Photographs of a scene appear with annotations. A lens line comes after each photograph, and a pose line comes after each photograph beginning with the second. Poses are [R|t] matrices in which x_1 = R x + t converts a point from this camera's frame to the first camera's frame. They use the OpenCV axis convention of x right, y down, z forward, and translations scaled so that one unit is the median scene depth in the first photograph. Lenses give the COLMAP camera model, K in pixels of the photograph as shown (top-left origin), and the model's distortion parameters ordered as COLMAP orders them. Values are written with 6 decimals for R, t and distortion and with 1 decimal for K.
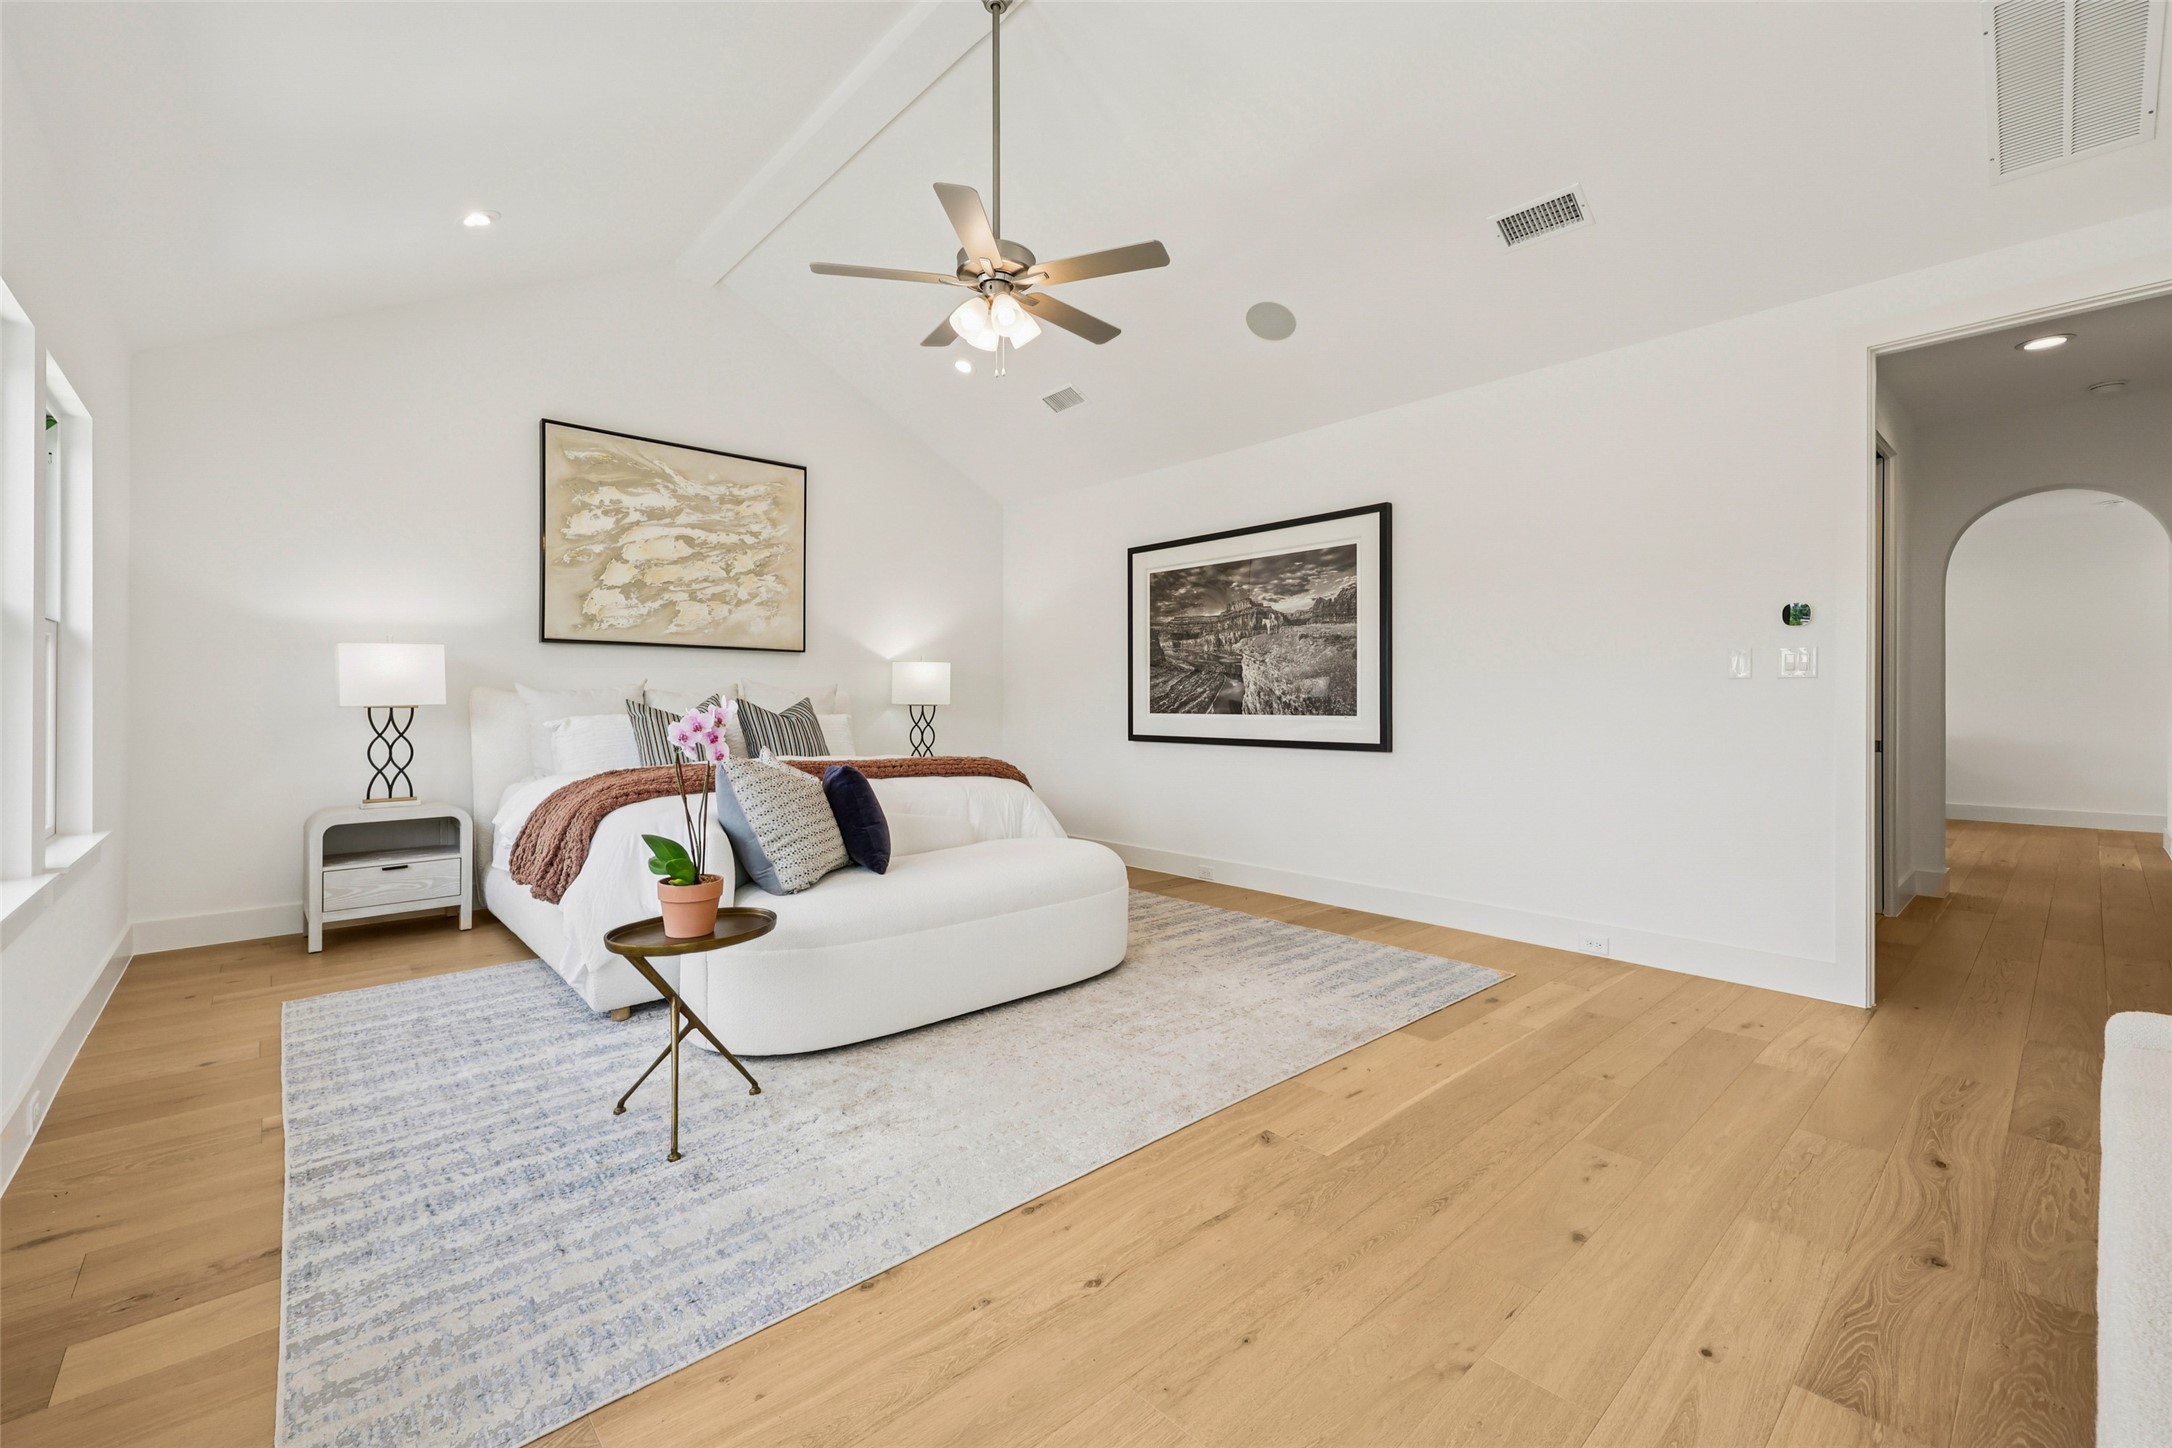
lens RADIAL K [[907.5, 0, 1088.6], [0, 907.5, 701.0], [0, 0, 1]] dist [-0.000383, 0.000153]
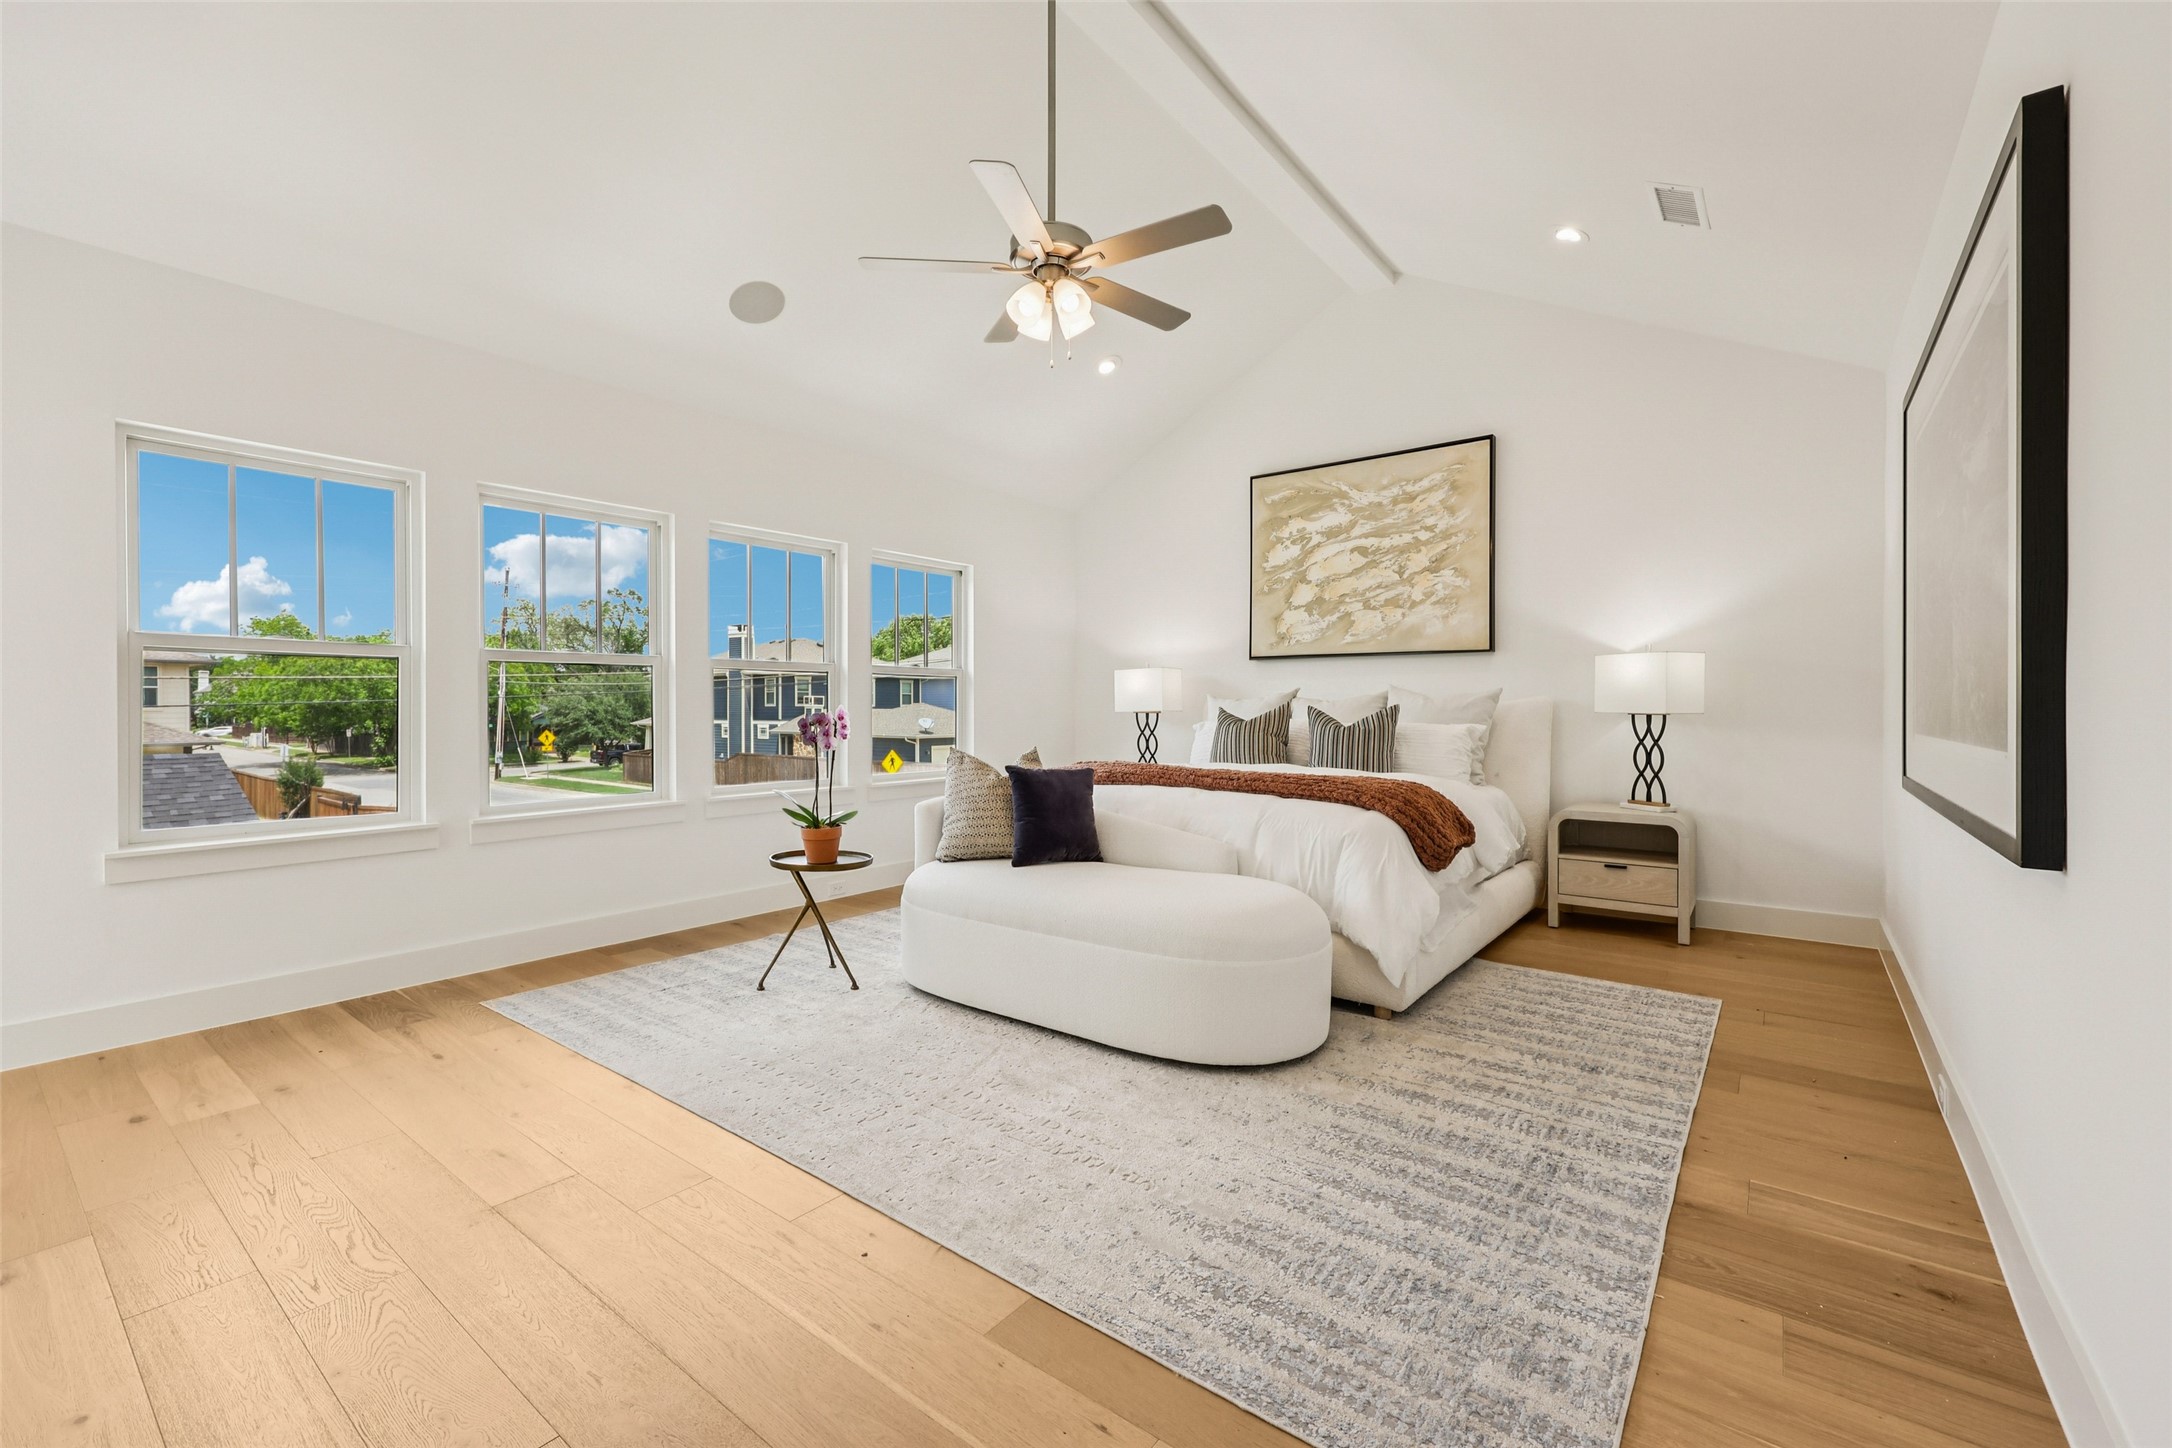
lens RADIAL K [[915.4, 0, 1098.8], [0, 915.4, 685.3], [0, 0, 1]] dist [-0.000212, 0.000010]
pose [[0.180617, -0.028705, -0.983135, 0.695057], [-0.000332, 0.999572, -0.029245, 0.005082], [0.983553, 0.005609, 0.180530, 0.719612]]
